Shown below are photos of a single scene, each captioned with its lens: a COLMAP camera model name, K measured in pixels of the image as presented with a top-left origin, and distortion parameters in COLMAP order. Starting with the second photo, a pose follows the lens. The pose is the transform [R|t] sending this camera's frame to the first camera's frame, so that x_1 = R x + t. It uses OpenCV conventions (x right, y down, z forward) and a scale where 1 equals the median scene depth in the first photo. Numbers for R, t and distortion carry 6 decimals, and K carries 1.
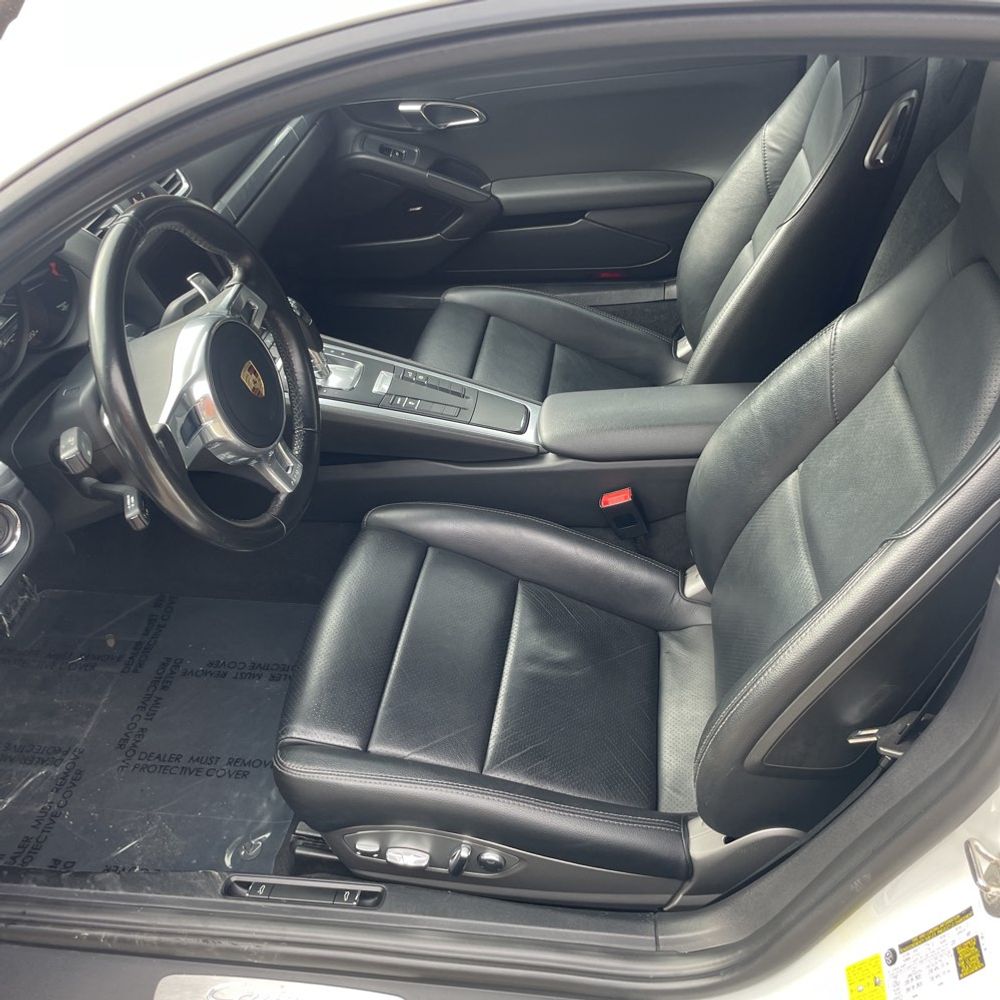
lens RADIAL K [[1020.0, 0, 485.1], [0, 1020.0, 499.0], [0, 0, 1]] dist [0.079885, -0.112666]
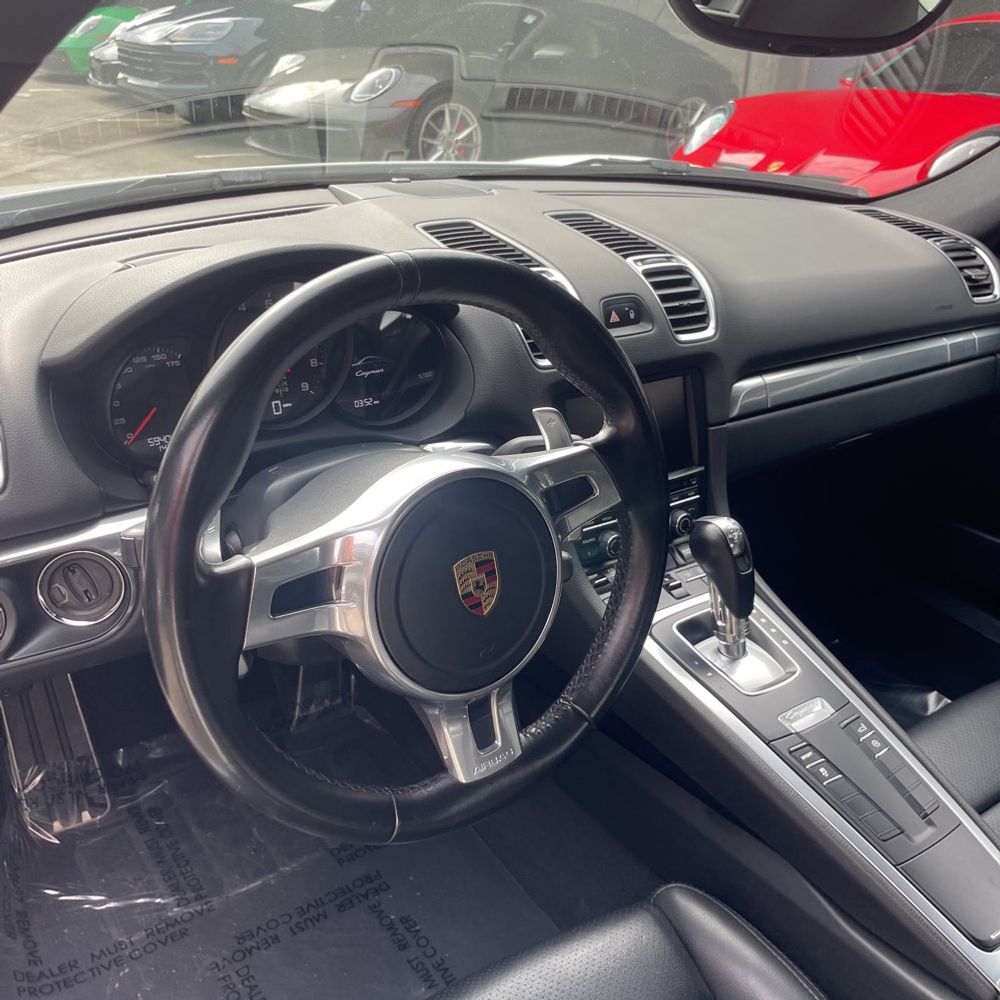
lens RADIAL K [[1020.0, 0, 485.1], [0, 1020.0, 499.0], [0, 0, 1]] dist [0.079885, -0.112666]
pose [[0.678163, 0.419995, -0.603075, 0.084113], [-0.534030, 0.845384, -0.011777, -0.116520], [0.504883, 0.330047, 0.797598, 0.399894]]
